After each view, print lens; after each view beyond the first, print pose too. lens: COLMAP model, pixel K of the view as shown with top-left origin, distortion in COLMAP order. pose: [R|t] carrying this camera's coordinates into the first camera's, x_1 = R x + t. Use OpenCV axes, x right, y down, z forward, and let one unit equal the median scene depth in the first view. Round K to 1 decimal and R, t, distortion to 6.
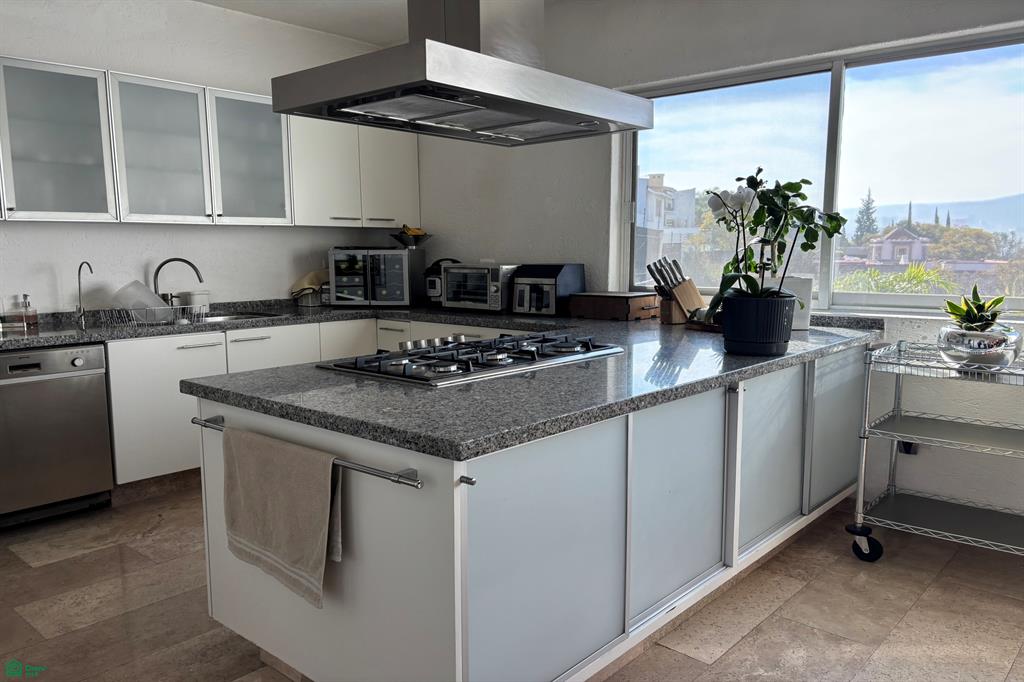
lens RADIAL K [[775.9, 0, 513.4], [0, 775.9, 354.7], [0, 0, 1]] dist [0.012918, 0.002937]
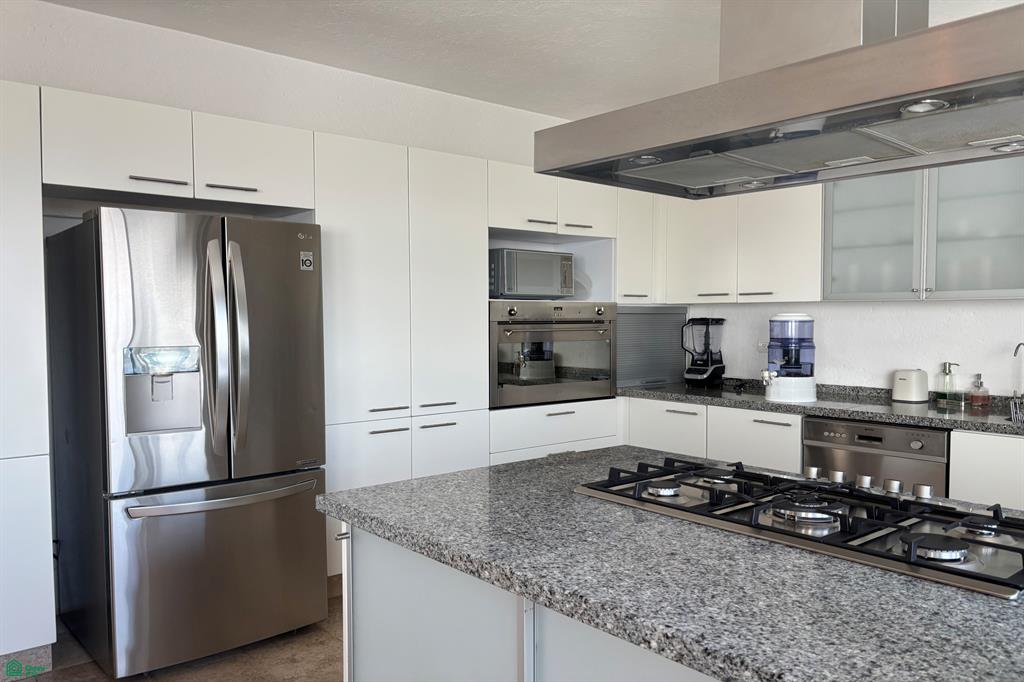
lens RADIAL K [[775.9, 0, 513.4], [0, 775.9, 354.7], [0, 0, 1]] dist [0.012918, 0.002937]
pose [[-0.141207, 0.042363, -0.989073, 0.770902], [-0.136823, 0.988661, 0.061879, -0.154120], [0.980480, 0.144065, -0.133810, 1.059263]]
